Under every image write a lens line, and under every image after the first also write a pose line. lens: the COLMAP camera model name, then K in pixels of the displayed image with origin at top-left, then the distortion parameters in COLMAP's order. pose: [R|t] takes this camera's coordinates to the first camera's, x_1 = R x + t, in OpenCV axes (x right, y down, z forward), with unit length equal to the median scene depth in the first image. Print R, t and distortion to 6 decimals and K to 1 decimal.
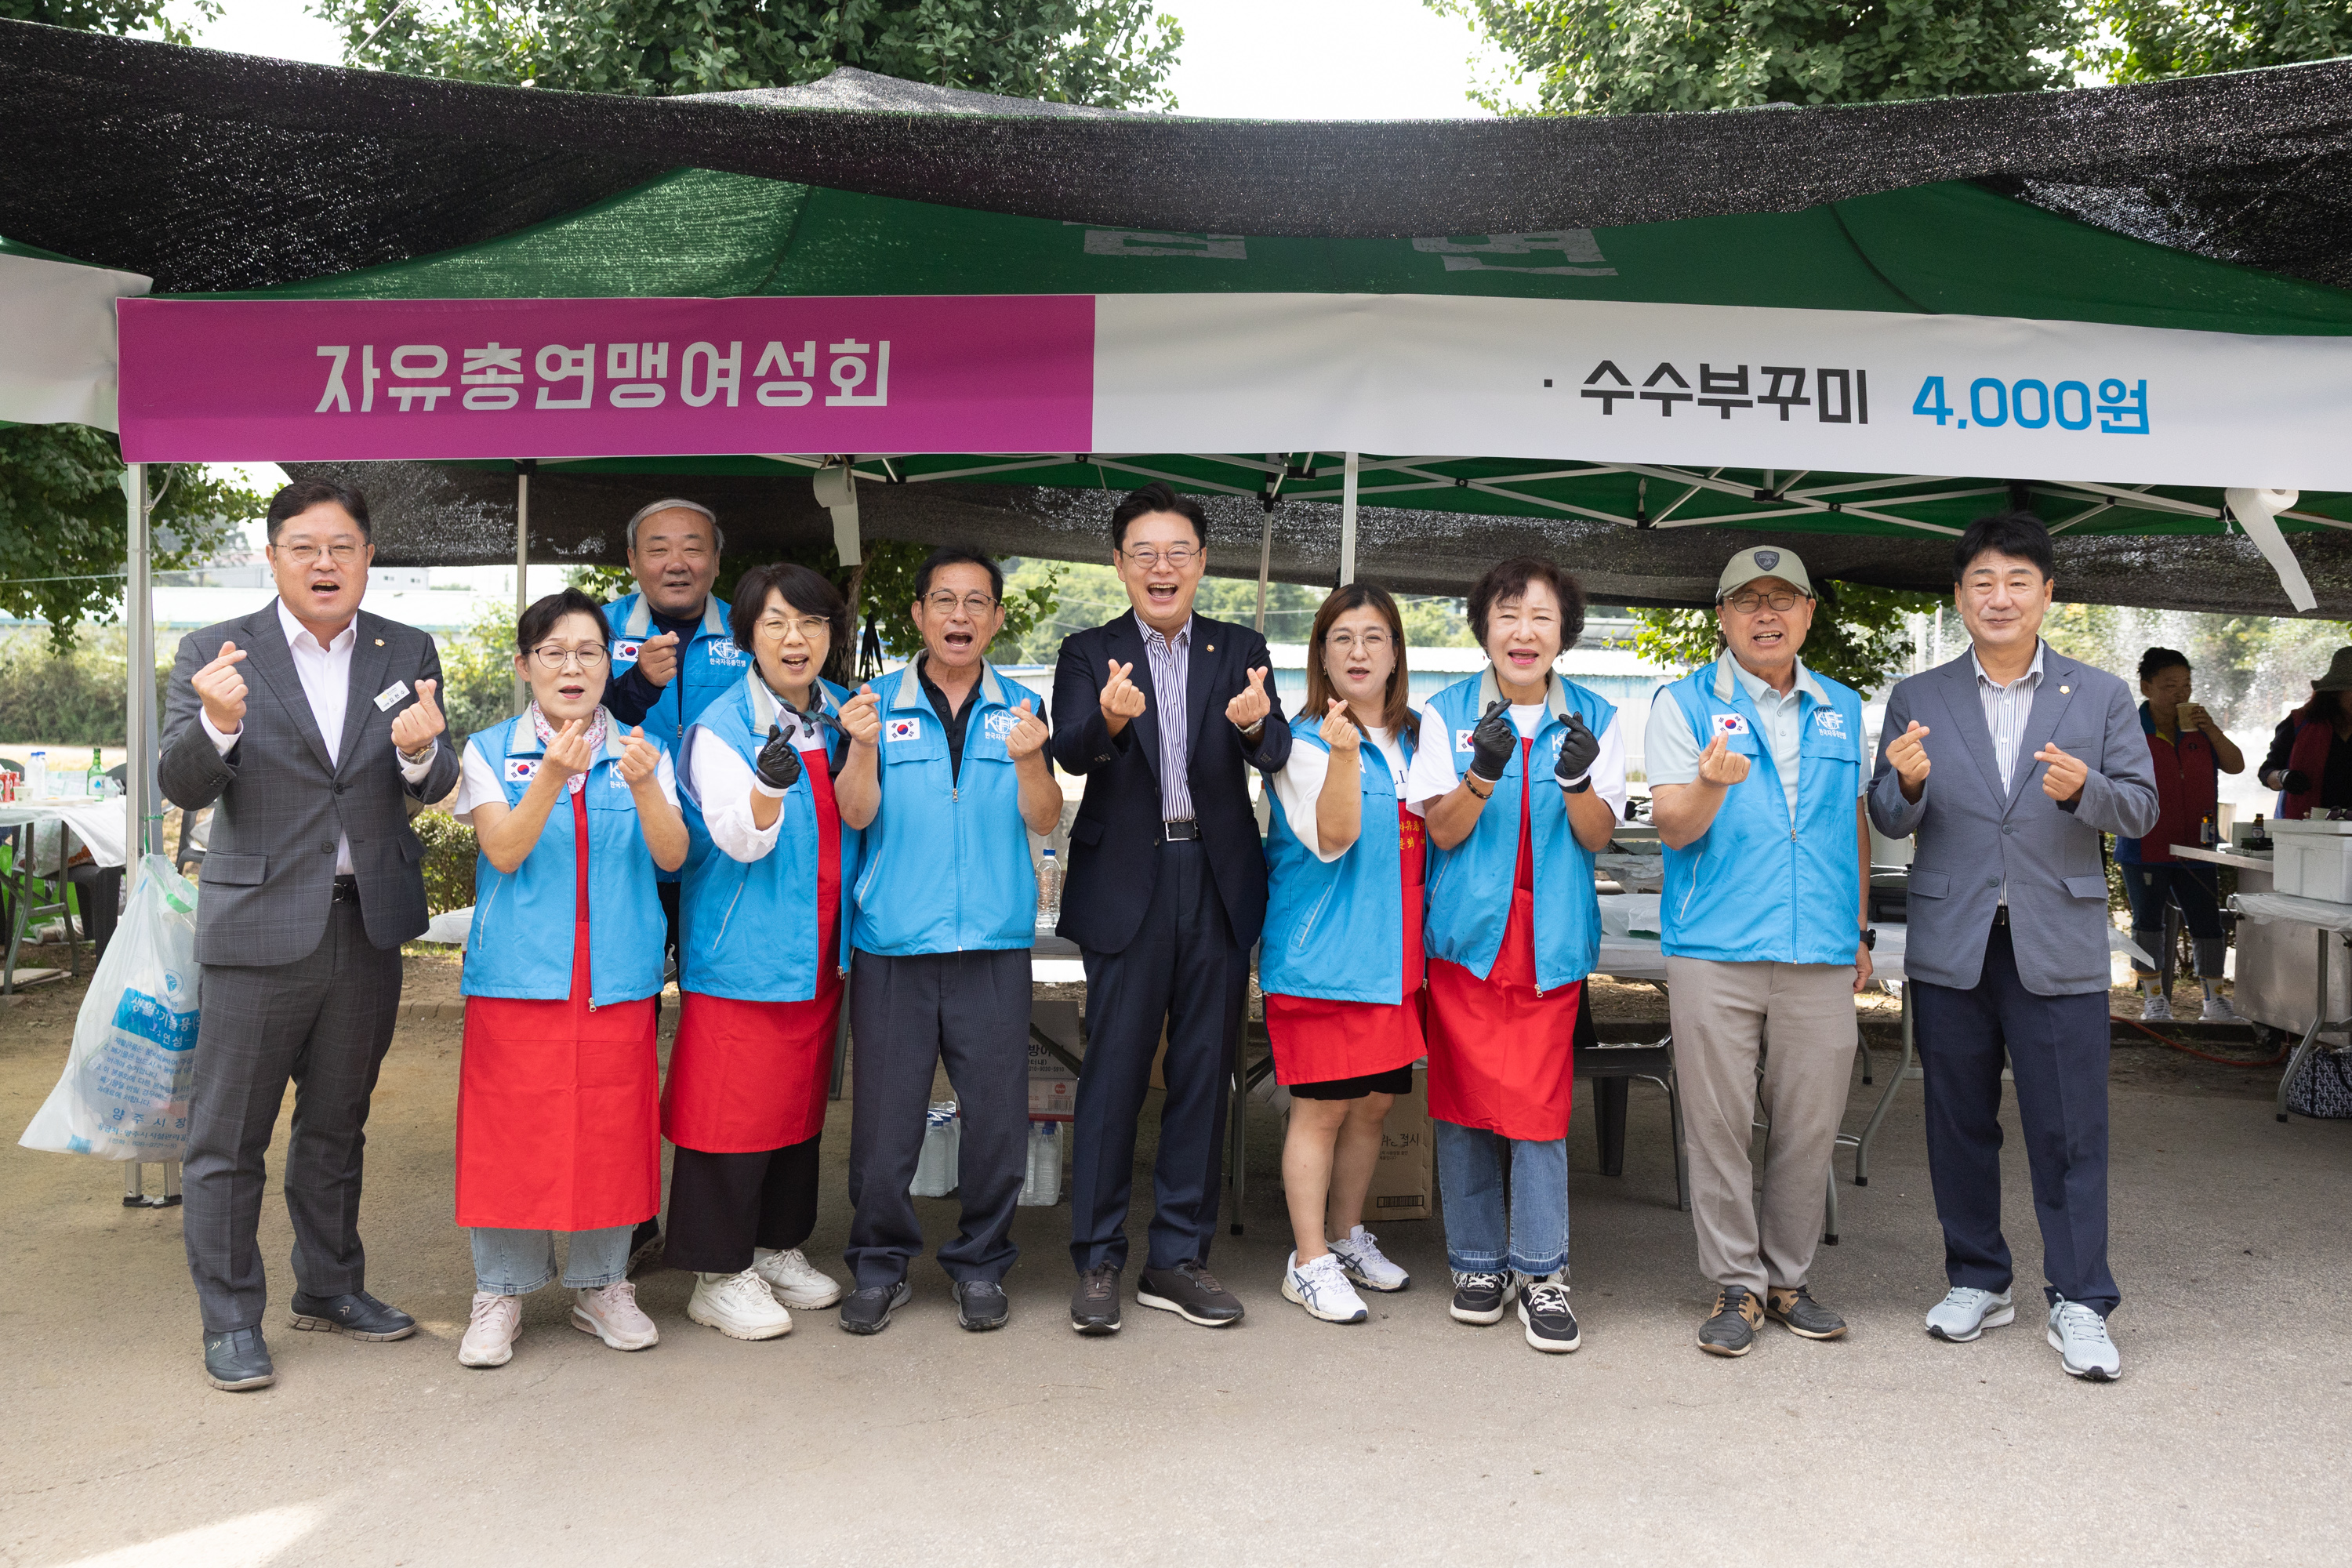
lens RADIAL K [[1880.9, 0, 1180.1], [0, 1880.9, 746.1], [0, 0, 1]] dist [-0.001836, 0.011758]
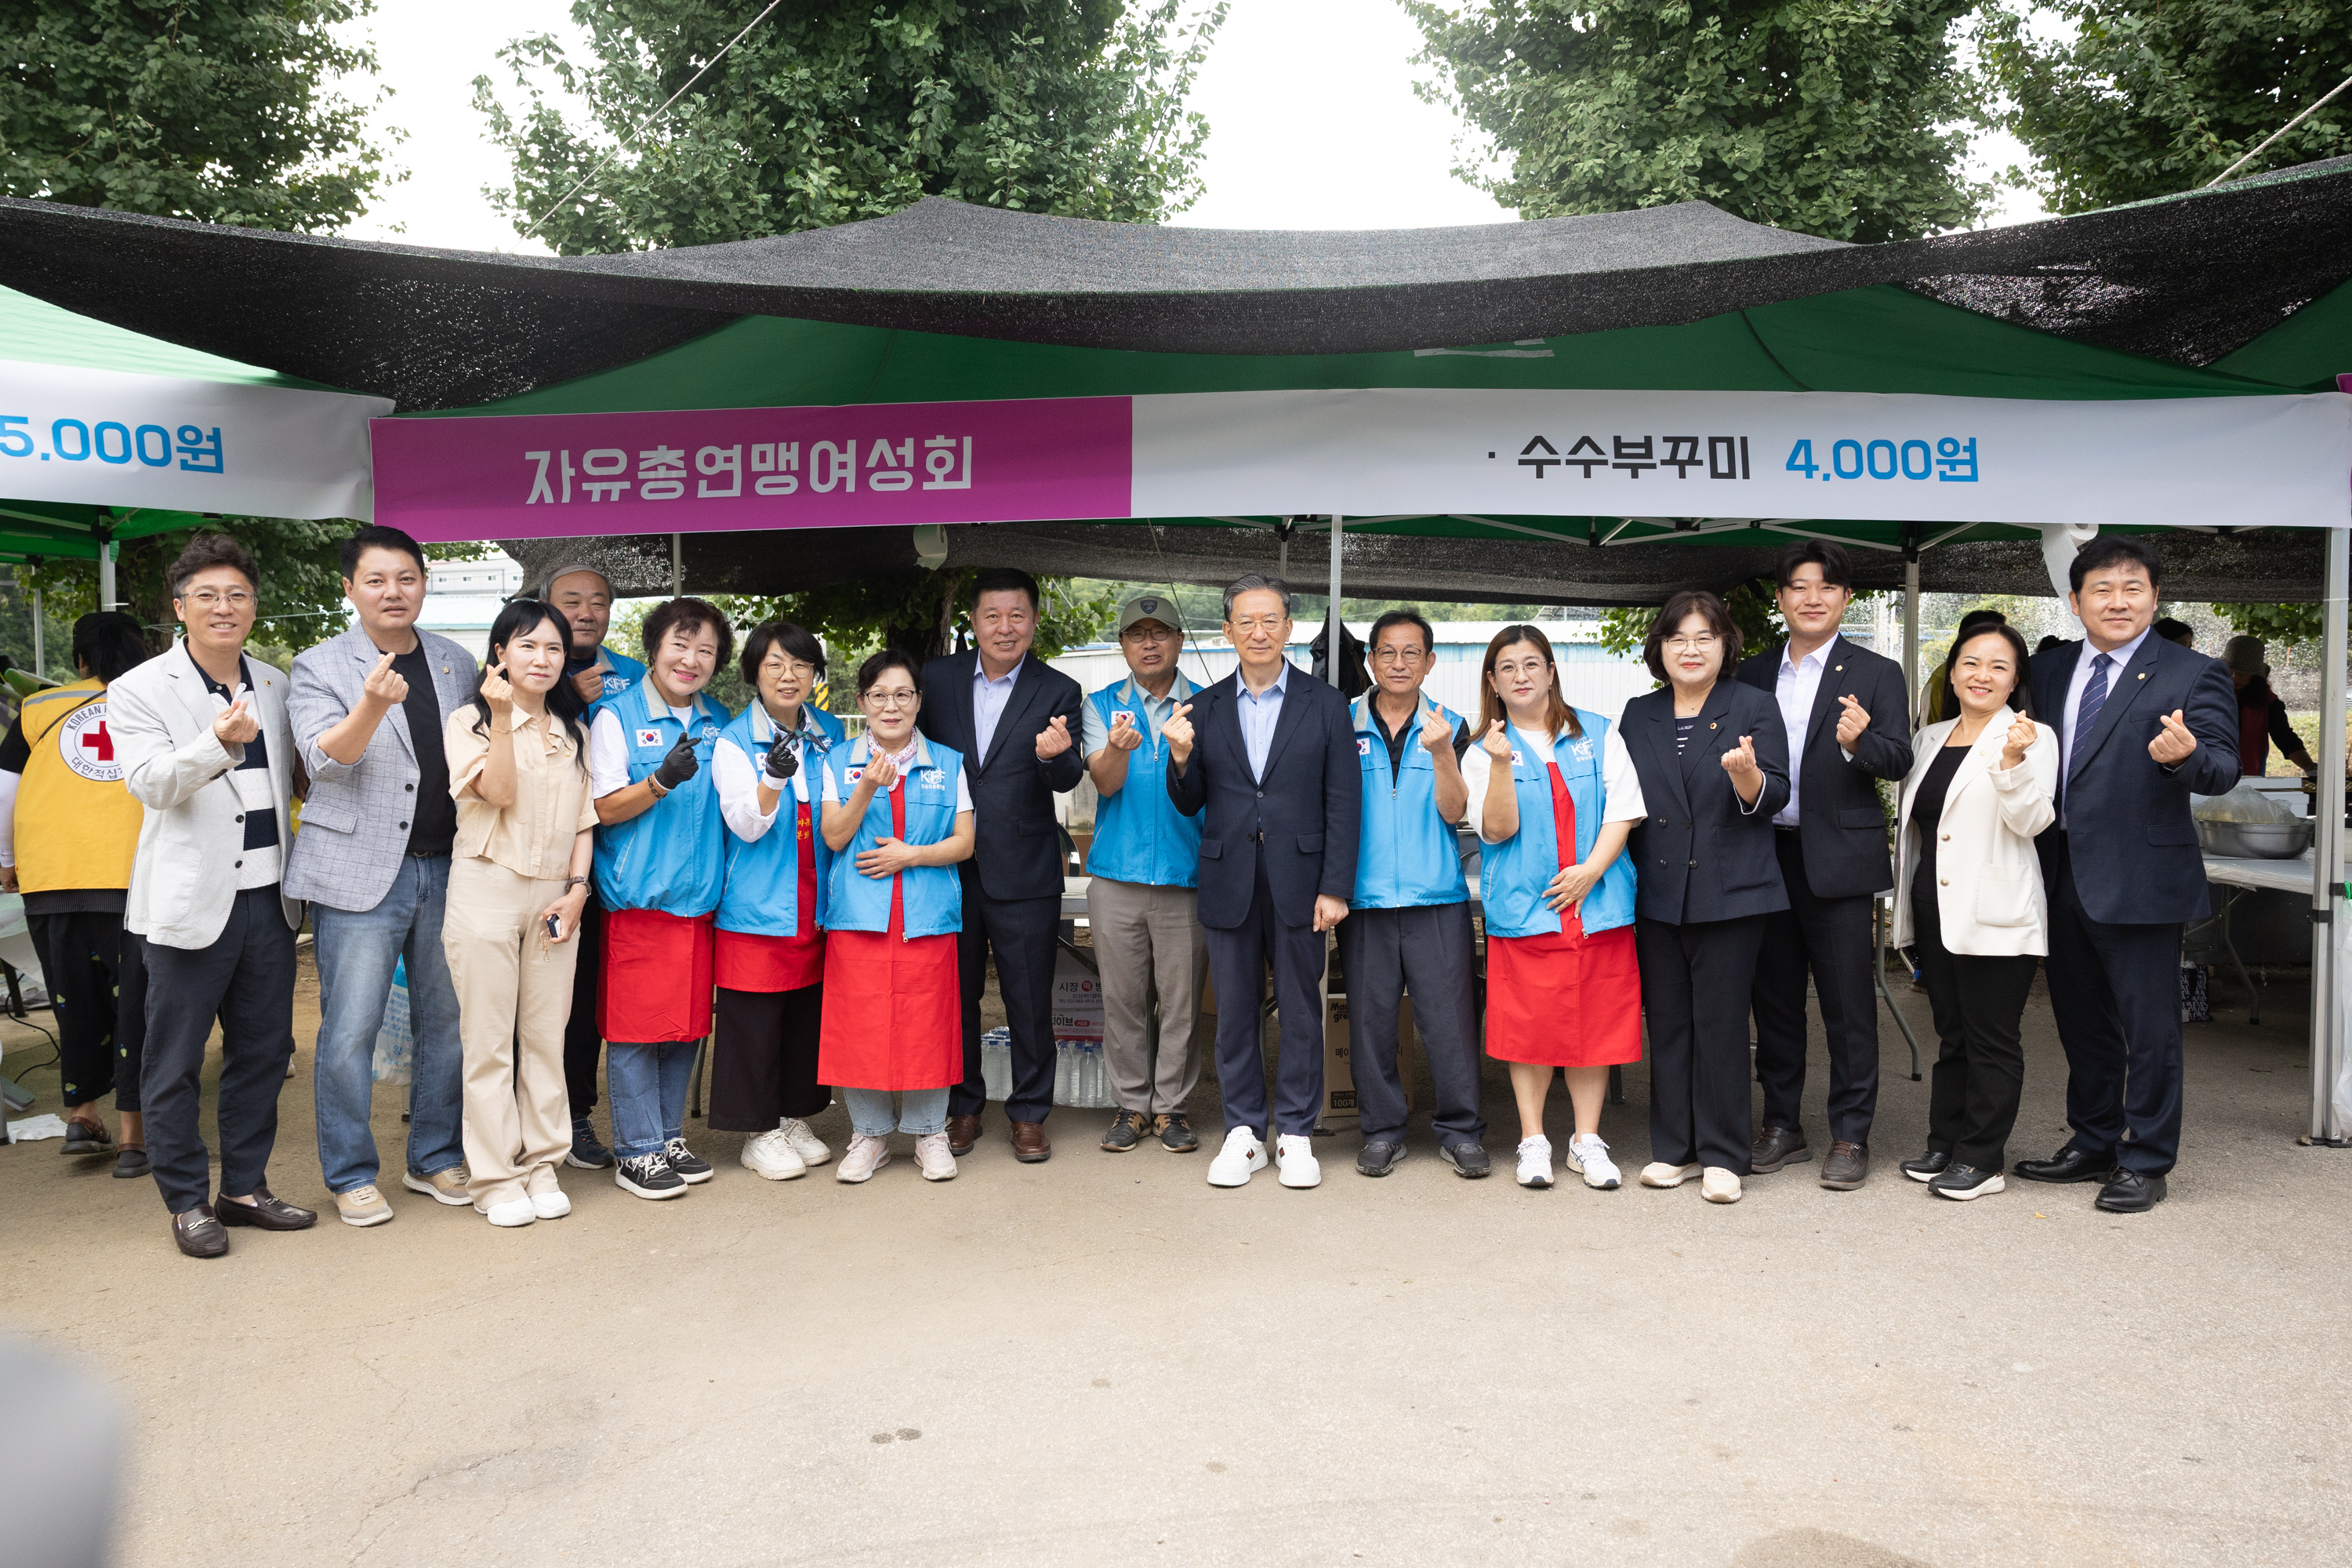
lens RADIAL K [[1632.3, 0, 1176.0], [0, 1632.3, 784.0], [0, 0, 1]] dist [0.064516, -0.096528]
pose [[0.999071, -0.022881, -0.036510, 0.017910], [0.024430, 0.998796, 0.042551, -0.022772], [0.035492, -0.043403, 0.998427, -0.106224]]
